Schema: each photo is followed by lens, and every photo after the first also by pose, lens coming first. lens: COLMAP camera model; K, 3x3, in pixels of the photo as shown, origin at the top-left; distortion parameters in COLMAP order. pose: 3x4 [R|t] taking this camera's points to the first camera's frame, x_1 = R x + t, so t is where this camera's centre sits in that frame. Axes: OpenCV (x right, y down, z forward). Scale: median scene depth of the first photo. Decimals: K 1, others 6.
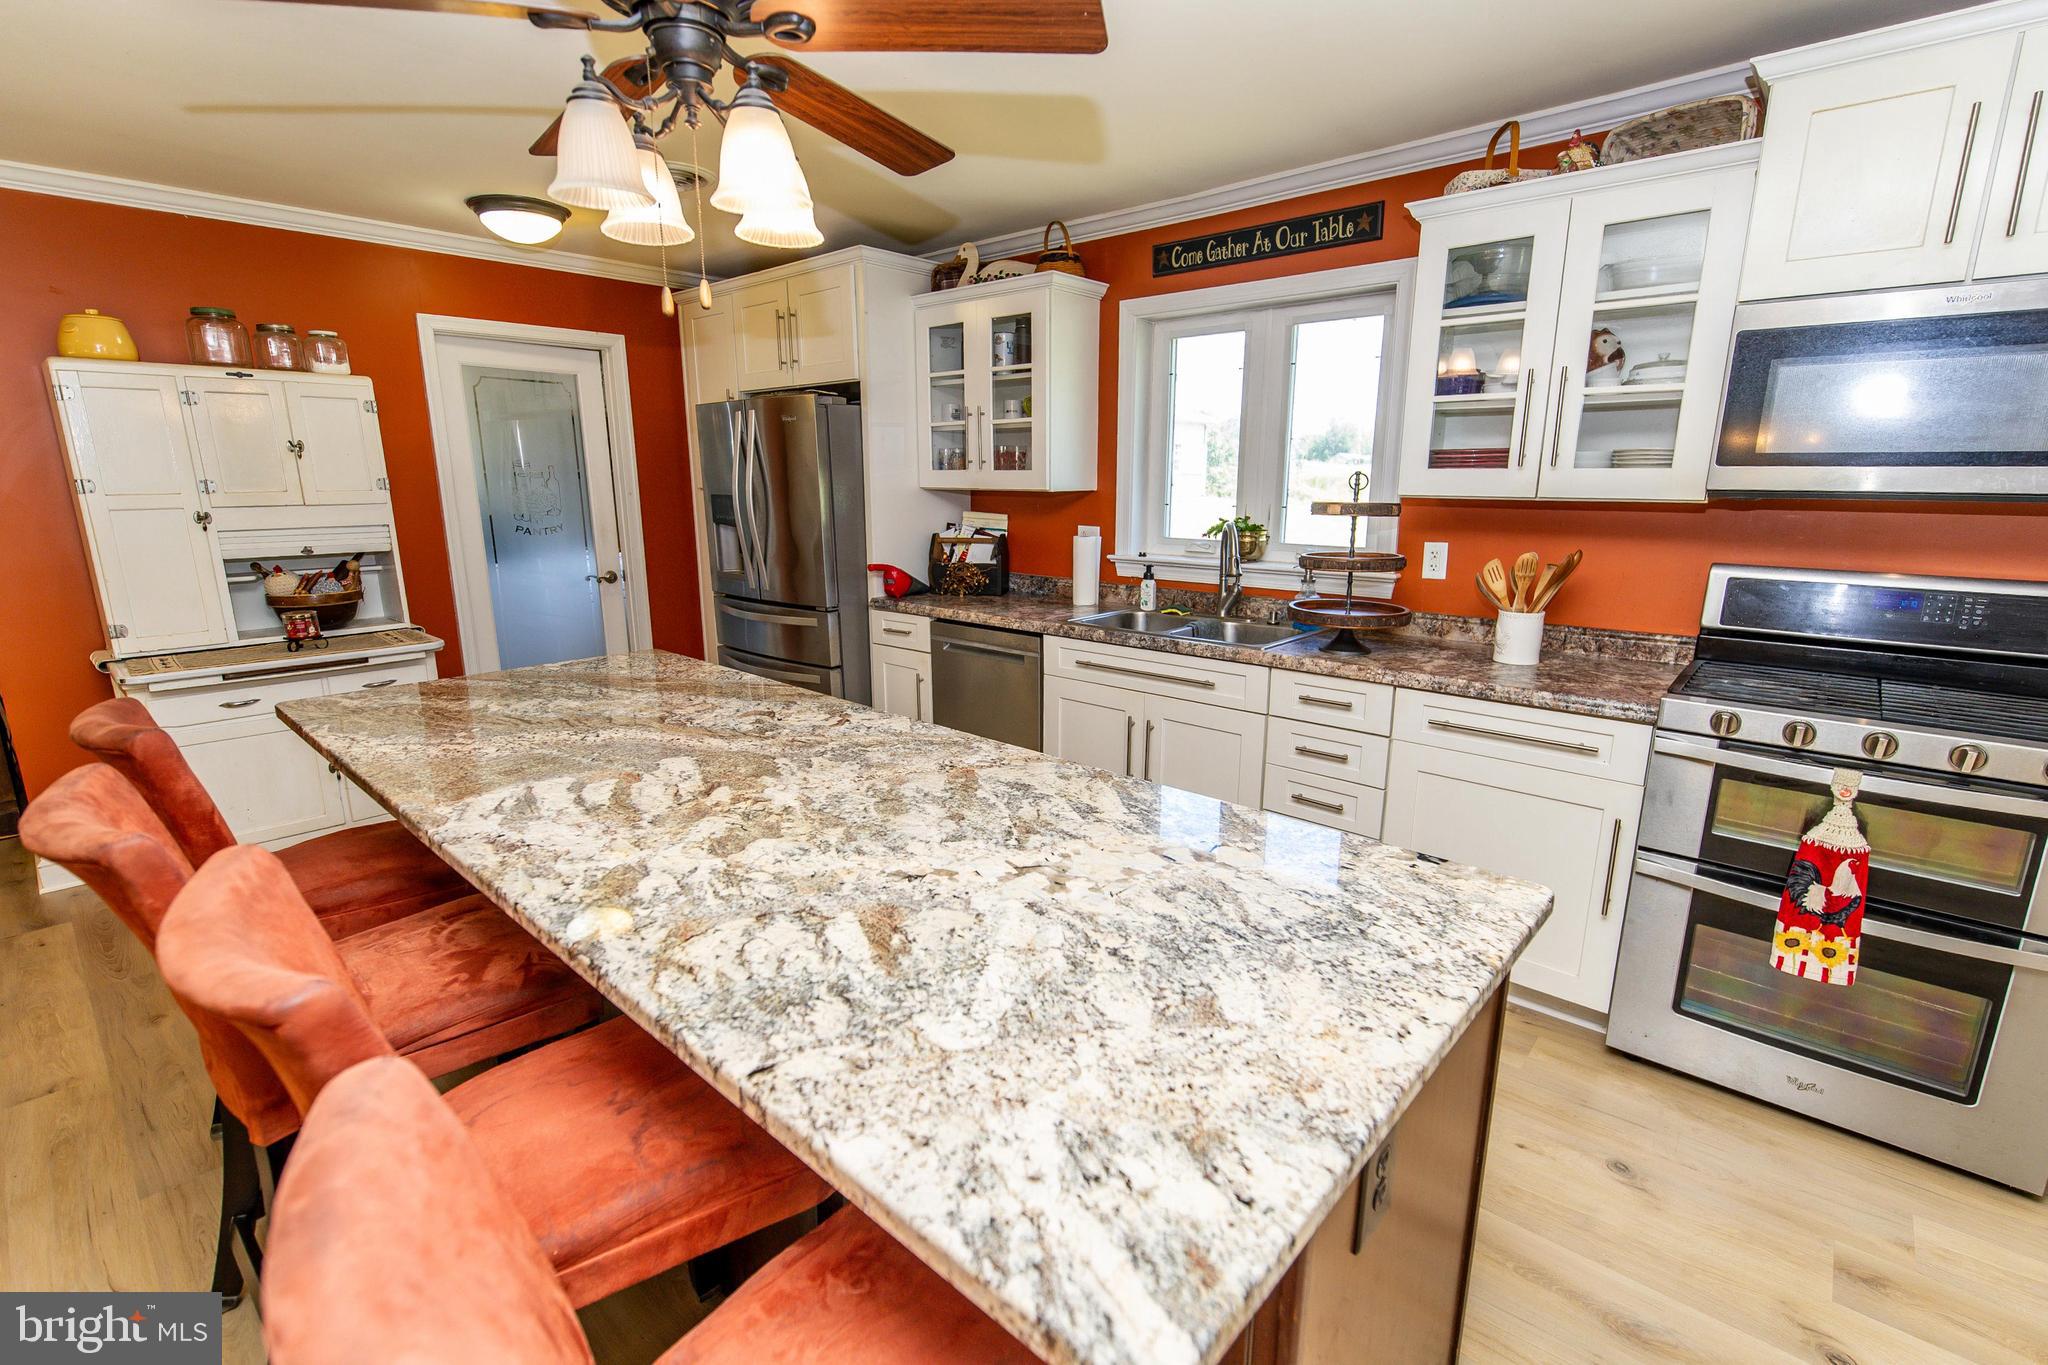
lens RADIAL K [[904.1, 0, 1012.3], [0, 904.1, 680.0], [0, 0, 1]] dist [0.002034, 0.000095]
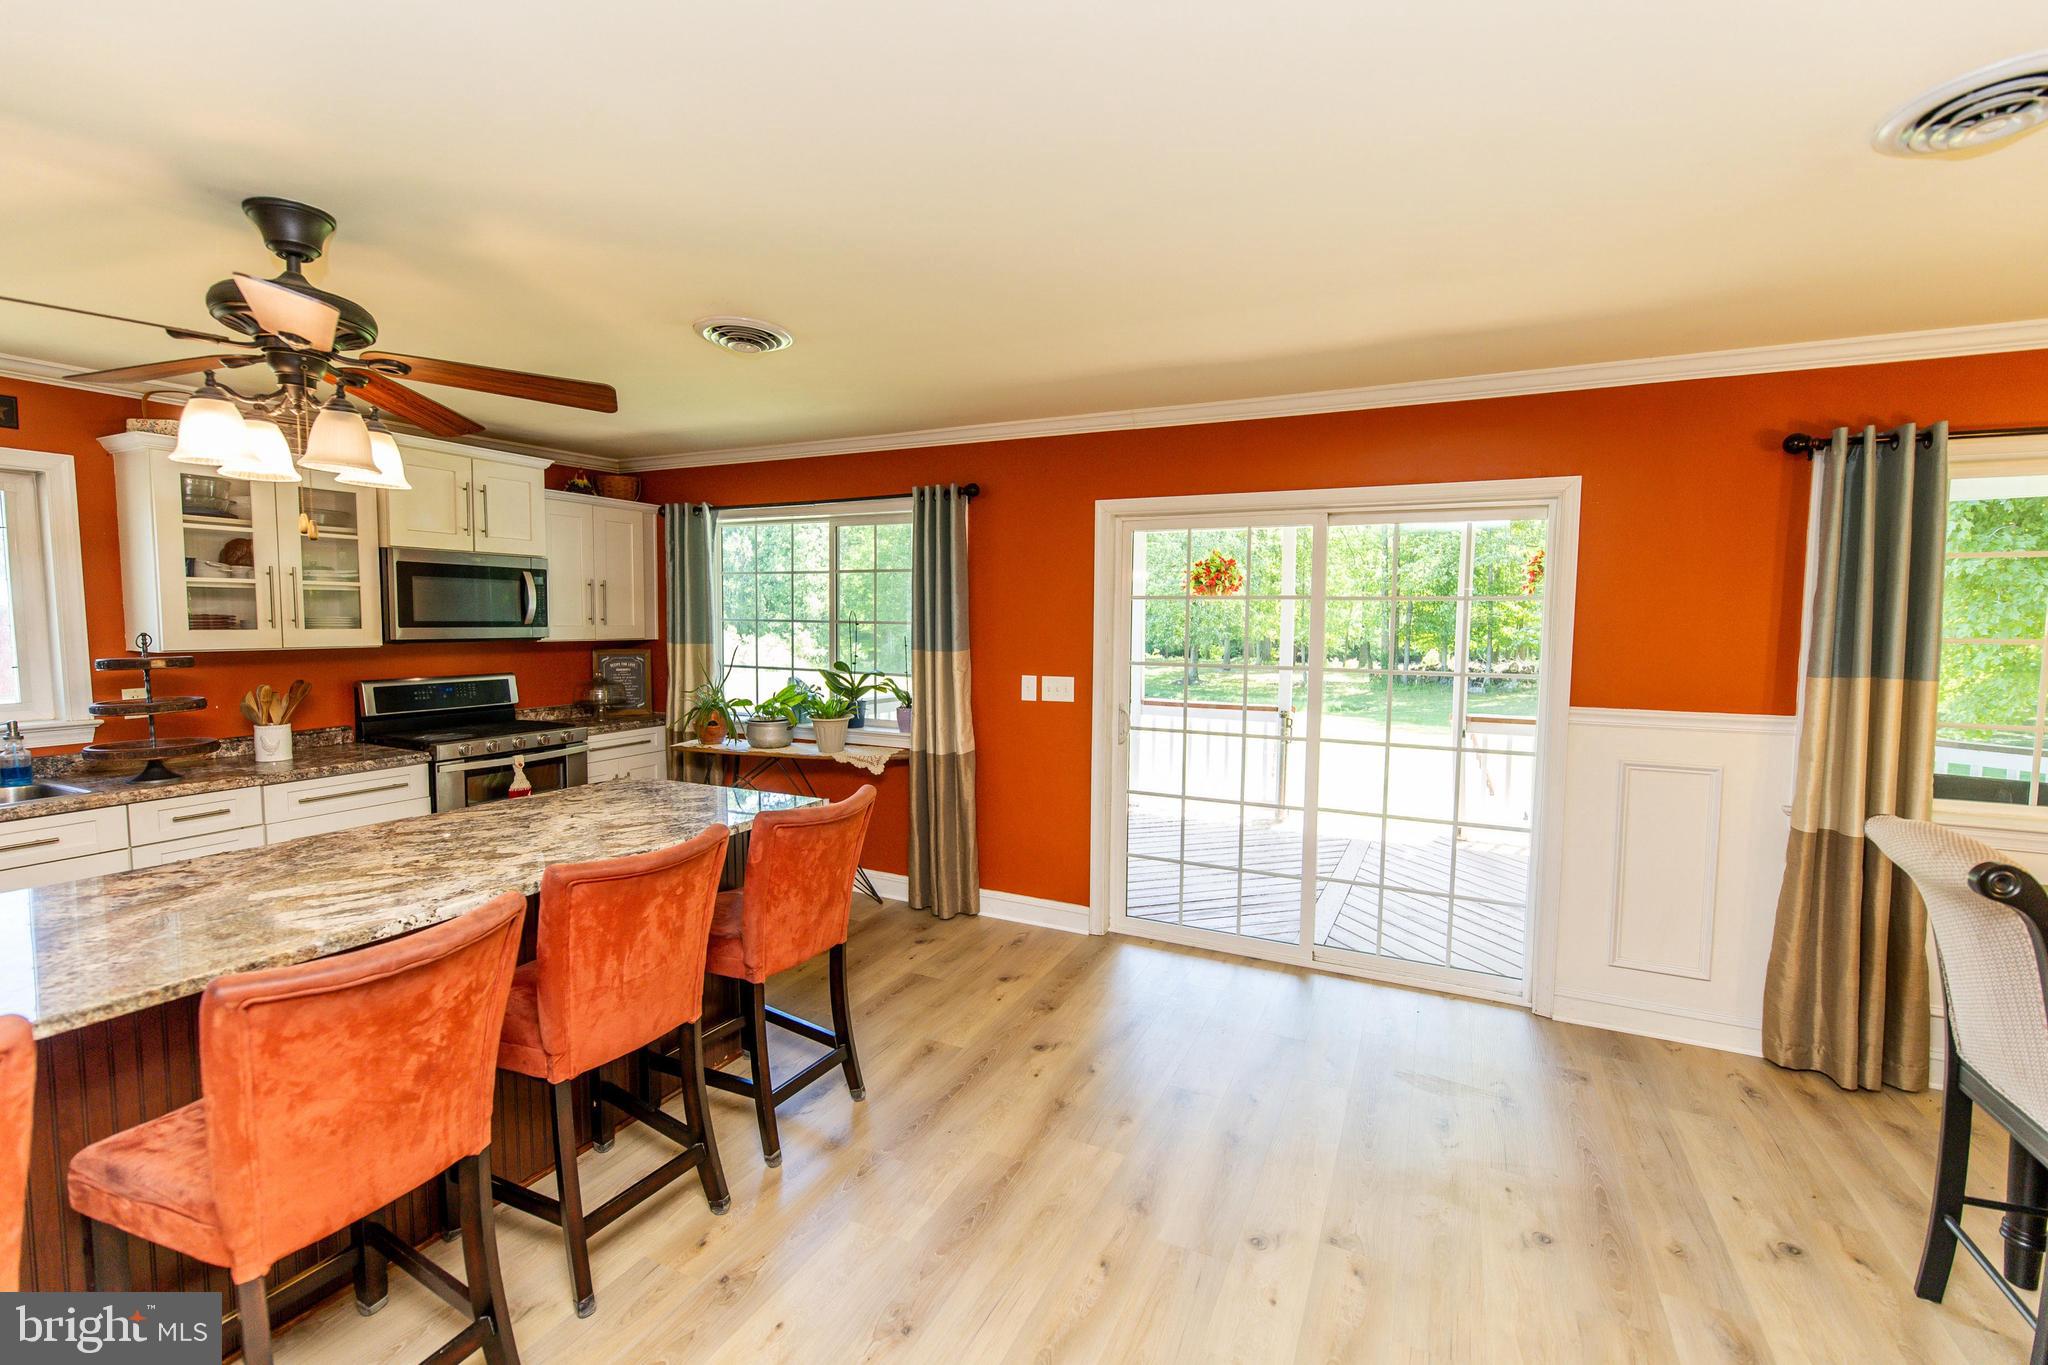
lens RADIAL K [[904.1, 0, 1016.9], [0, 904.1, 678.6], [0, 0, 1]] dist [0.002034, 0.000095]
pose [[-0.275833, -0.061461, 0.959239, -0.990020], [0.226590, 0.965671, 0.127030, -0.056527], [-0.934116, 0.252393, -0.252438, 0.218309]]
